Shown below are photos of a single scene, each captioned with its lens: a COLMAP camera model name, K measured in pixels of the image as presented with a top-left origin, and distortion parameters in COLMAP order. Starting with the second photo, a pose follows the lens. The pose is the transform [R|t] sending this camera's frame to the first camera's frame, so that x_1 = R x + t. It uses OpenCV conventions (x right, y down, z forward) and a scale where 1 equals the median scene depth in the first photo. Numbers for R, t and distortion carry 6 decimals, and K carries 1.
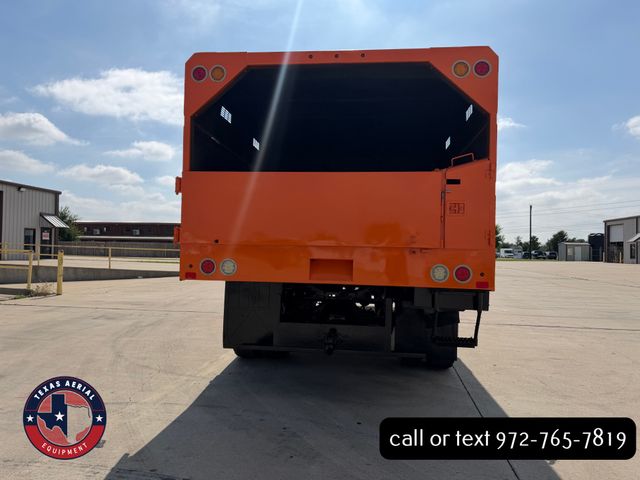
lens RADIAL K [[457.8, 0, 322.6], [0, 457.8, 236.3], [0, 0, 1]] dist [0.003803, -0.001009]
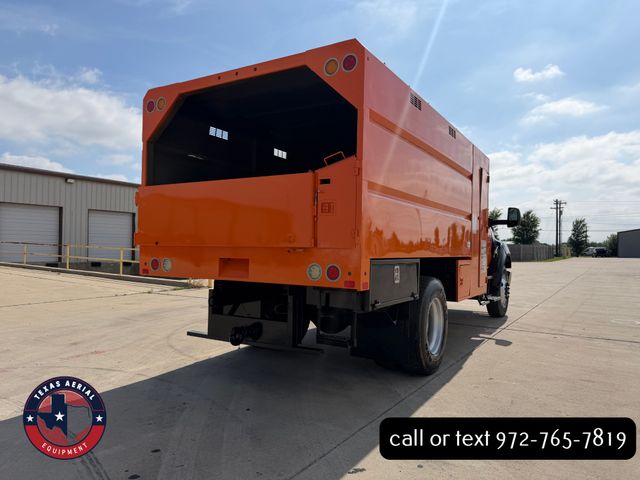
lens RADIAL K [[453.6, 0, 322.7], [0, 453.6, 236.8], [0, 0, 1]] dist [0.066306, -0.080217]
pose [[0.905438, -0.018098, -0.424093, 0.677404], [0.018099, 0.999828, -0.004025, 0.006284], [0.424093, -0.004032, 0.905610, 0.089880]]
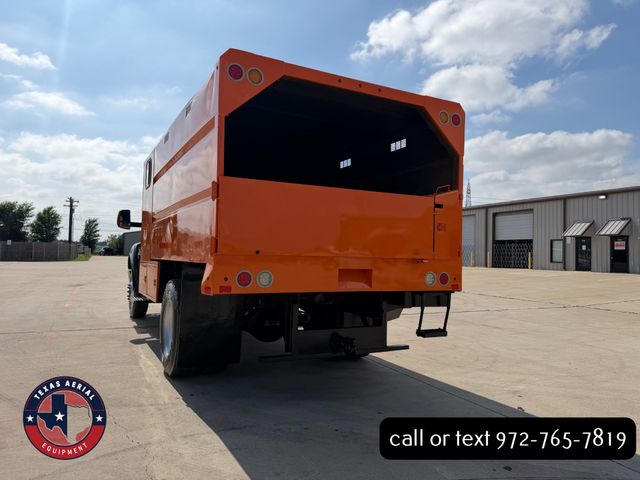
lens RADIAL K [[453.6, 0, 322.7], [0, 453.6, 236.8], [0, 0, 1]] dist [0.066306, -0.080217]
pose [[0.828135, 0.020914, 0.560138, -0.656340], [-0.023540, 0.999720, -0.002524, -0.023348], [-0.560033, -0.011096, 0.828396, 0.133573]]
